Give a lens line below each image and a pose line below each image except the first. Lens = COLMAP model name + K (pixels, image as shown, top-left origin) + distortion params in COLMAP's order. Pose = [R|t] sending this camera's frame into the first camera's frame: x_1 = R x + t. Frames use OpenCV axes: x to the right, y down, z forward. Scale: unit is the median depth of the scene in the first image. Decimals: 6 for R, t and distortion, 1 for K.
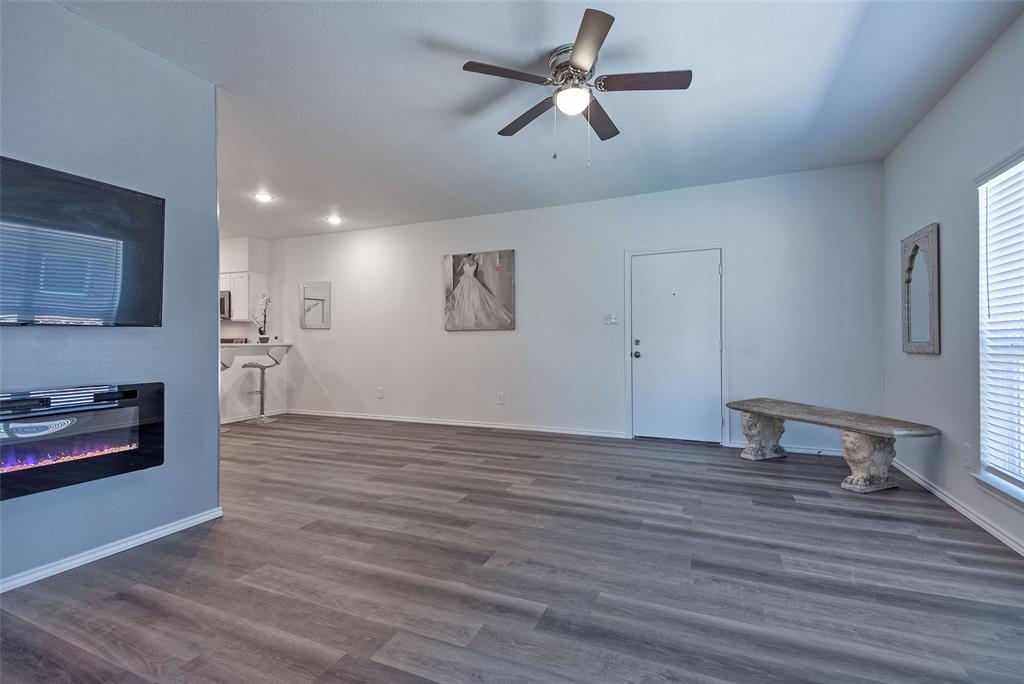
lens RADIAL K [[438.0, 0, 527.0], [0, 438.0, 352.0], [0, 0, 1]] dist [0.016681, -0.010856]
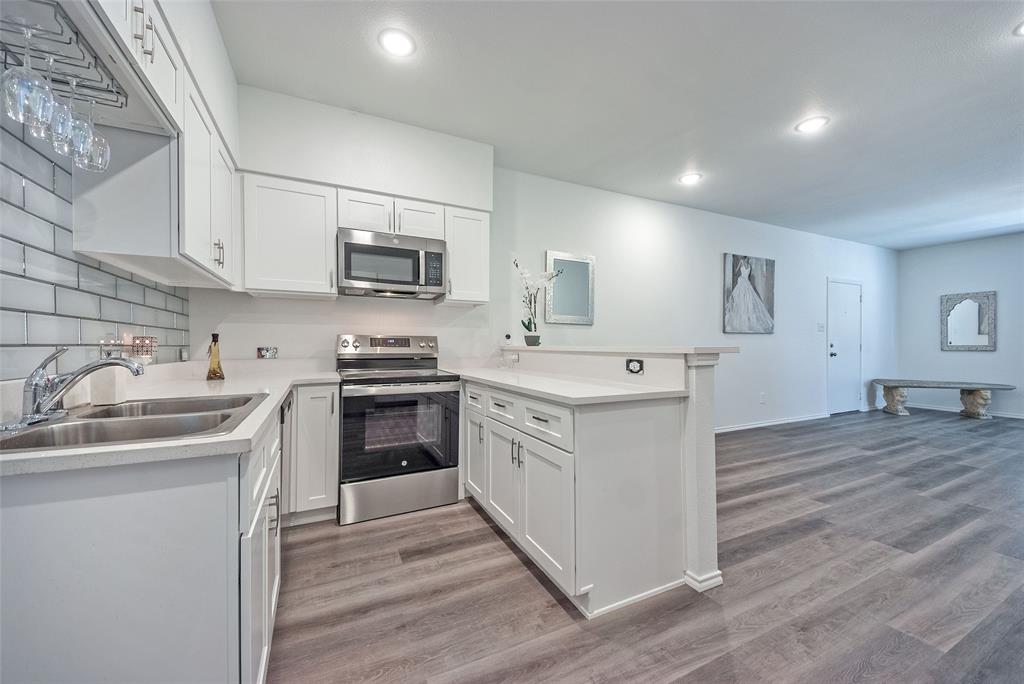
lens RADIAL K [[397.4, 0, 507.6], [0, 397.4, 342.8], [0, 0, 1]] dist [0.008297, -0.007971]
pose [[0.676683, 0.007902, 0.736232, -1.174915], [0.015390, 0.999572, -0.024874, -0.014166], [-0.736114, 0.028162, 0.676272, 0.804881]]
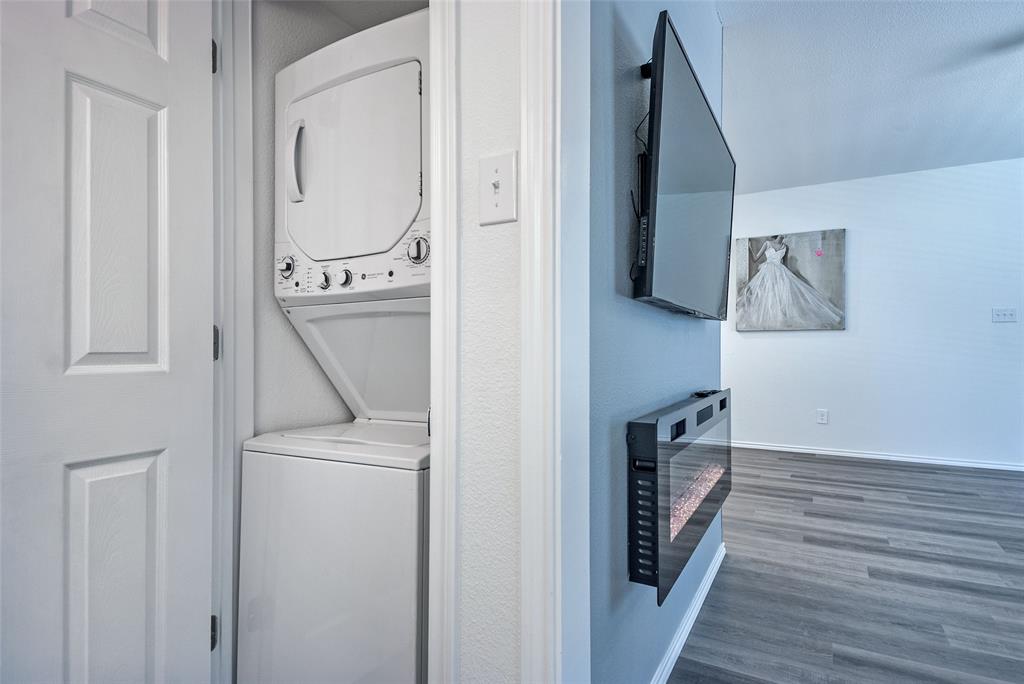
lens RADIAL K [[521.5, 0, 509.5], [0, 521.5, 349.2], [0, 0, 1]] dist [-0.014270, -0.000870]
pose [[0.986775, 0.003956, -0.162046, -0.464705], [-0.006556, 0.999858, -0.015512, 0.002441], [0.161962, 0.016369, 0.986661, -0.018379]]
